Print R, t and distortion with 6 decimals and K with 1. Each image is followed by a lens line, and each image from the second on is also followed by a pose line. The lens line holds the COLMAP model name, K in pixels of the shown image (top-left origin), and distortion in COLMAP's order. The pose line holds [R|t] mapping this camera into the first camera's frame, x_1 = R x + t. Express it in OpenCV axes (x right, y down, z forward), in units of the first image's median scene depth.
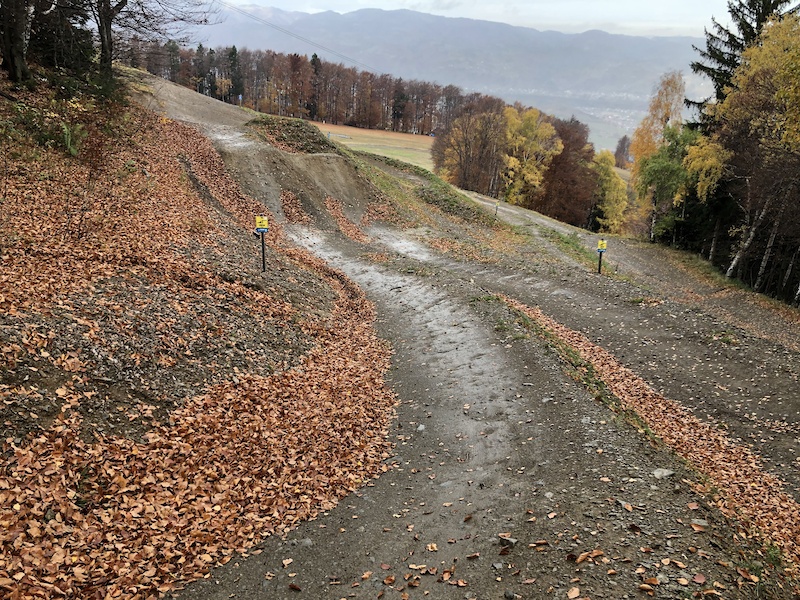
lens RADIAL K [[660.9, 0, 402.0], [0, 660.9, 302.2], [0, 0, 1]] dist [0.001951, 0.003417]
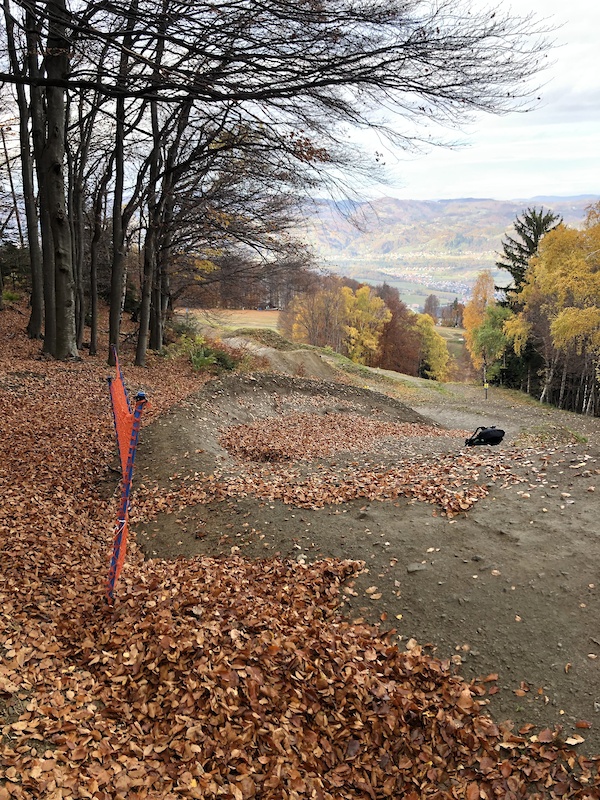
lens RADIAL K [[660.9, 0, 296.5], [0, 660.9, 397.5], [0, 0, 1]] dist [0.001951, 0.003417]
pose [[0.988742, -0.098506, 0.112627, -0.193871], [0.110040, 0.988757, -0.101241, 0.035320], [-0.101388, 0.112495, 0.988466, -0.370780]]
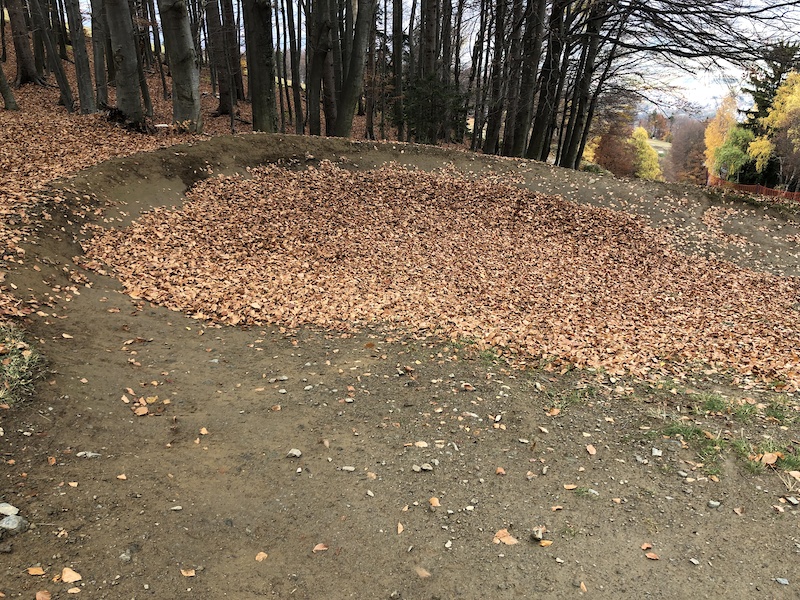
lens RADIAL K [[660.9, 0, 402.8], [0, 660.9, 298.8], [0, 0, 1]] dist [0.001951, 0.003417]
pose [[0.997814, -0.065915, 0.004741, -0.450009], [0.065743, 0.997378, 0.030243, 0.062081], [-0.006722, -0.029866, 0.999531, -0.668413]]
